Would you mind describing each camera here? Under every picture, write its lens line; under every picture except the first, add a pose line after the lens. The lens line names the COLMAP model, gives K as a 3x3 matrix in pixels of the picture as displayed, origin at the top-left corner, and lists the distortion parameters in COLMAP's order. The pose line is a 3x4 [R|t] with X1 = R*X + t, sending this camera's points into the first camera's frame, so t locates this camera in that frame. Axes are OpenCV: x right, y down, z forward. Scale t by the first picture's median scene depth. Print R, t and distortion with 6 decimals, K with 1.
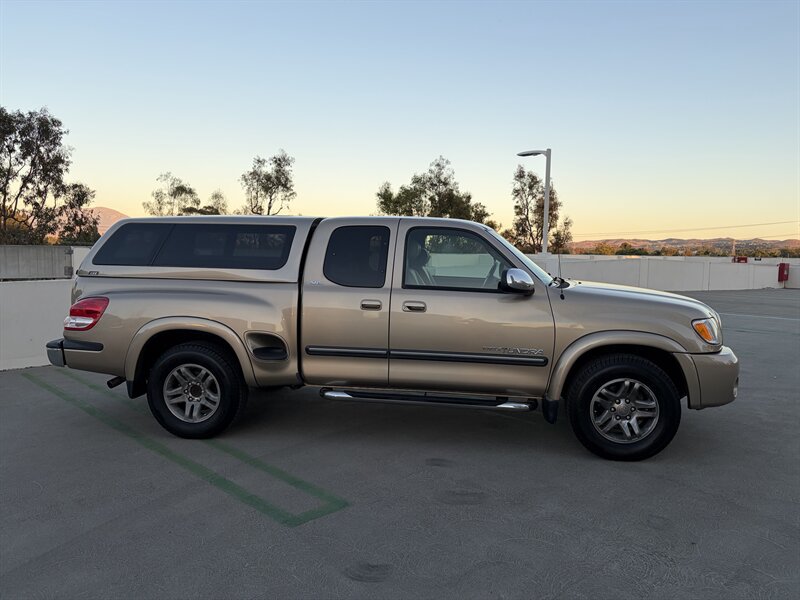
lens RADIAL K [[605.5, 0, 397.1], [0, 605.5, 302.7], [0, 0, 1]] dist [0.054397, -0.060127]
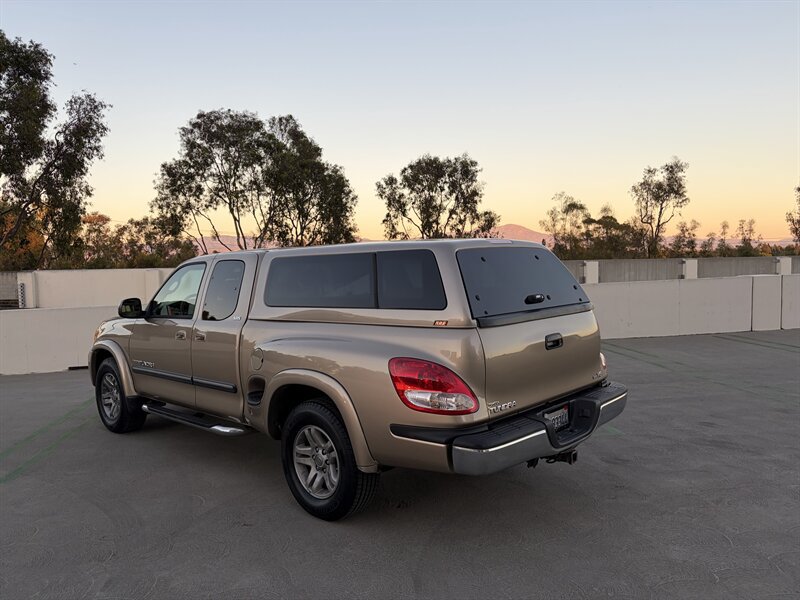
lens RADIAL K [[602.8, 0, 398.0], [0, 602.8, 310.7], [0, 0, 1]] dist [0.057022, -0.077494]
pose [[0.806575, 0.015384, -0.590932, 0.035686], [-0.016996, 0.999852, 0.002831, 0.002681], [0.590888, 0.007760, 0.806717, -0.055630]]
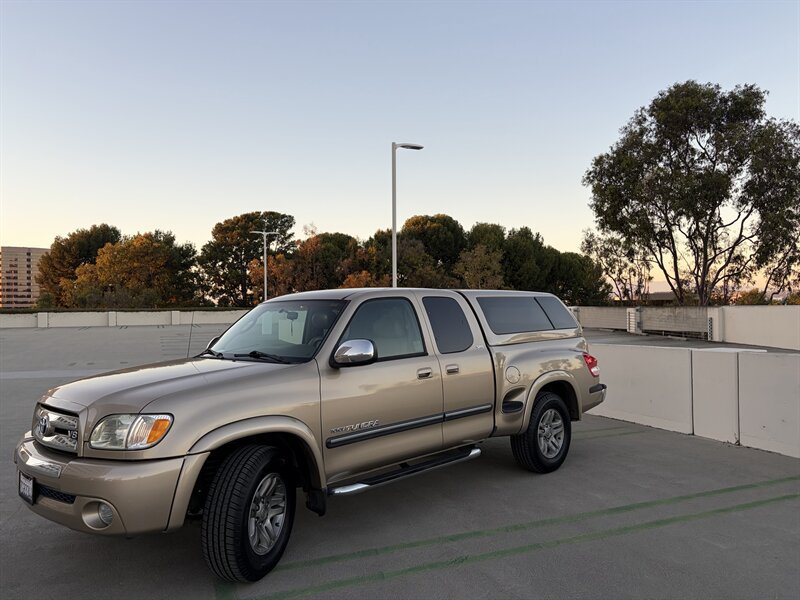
lens RADIAL K [[604.8, 0, 399.7], [0, 604.8, 301.6], [0, 0, 1]] dist [0.056084, -0.056686]
pose [[-0.373181, -0.021026, -0.927520, 0.115841], [-0.072388, 0.997355, 0.006516, -0.017867], [0.924930, 0.069573, -0.373716, 0.200499]]
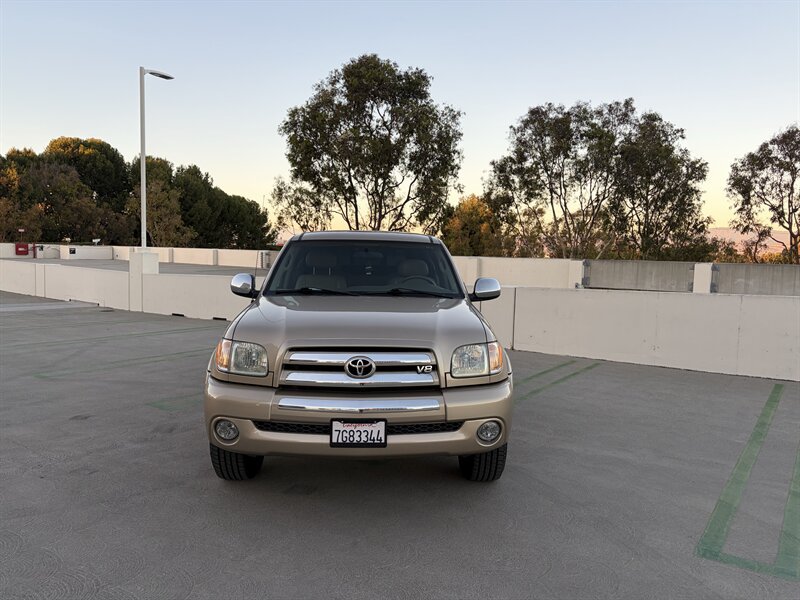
lens RADIAL K [[605.5, 0, 397.1], [0, 605.5, 302.7], [0, 0, 1]] dist [0.054397, -0.060127]
pose [[0.176421, 0.068837, -0.981905, 0.161605], [-0.104565, 0.993218, 0.050843, -0.010480], [0.978745, 0.093704, 0.182422, 0.126587]]
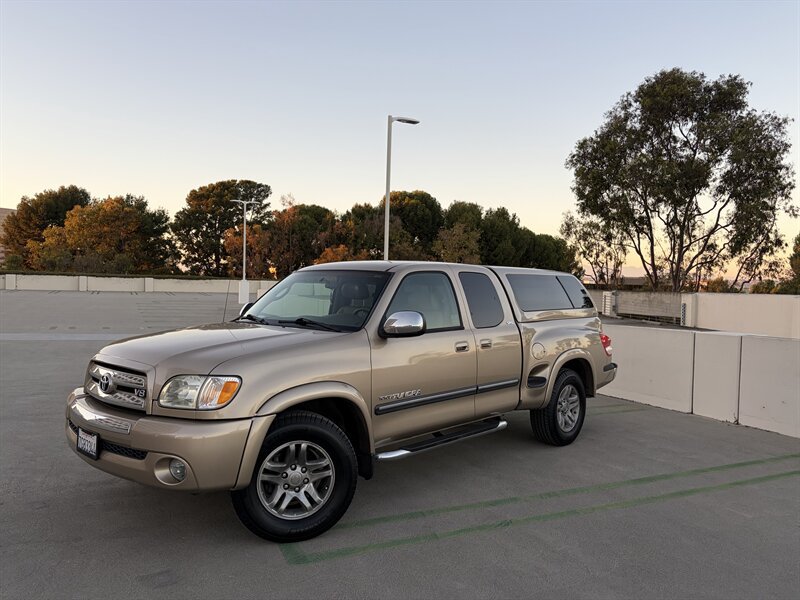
lens RADIAL K [[605.5, 0, 397.1], [0, 605.5, 302.7], [0, 0, 1]] dist [0.054397, -0.060127]
pose [[-0.331475, 0.005107, -0.943450, 0.123967], [-0.109330, 0.993041, 0.043788, -0.015908], [0.937108, 0.117662, -0.328610, 0.187432]]
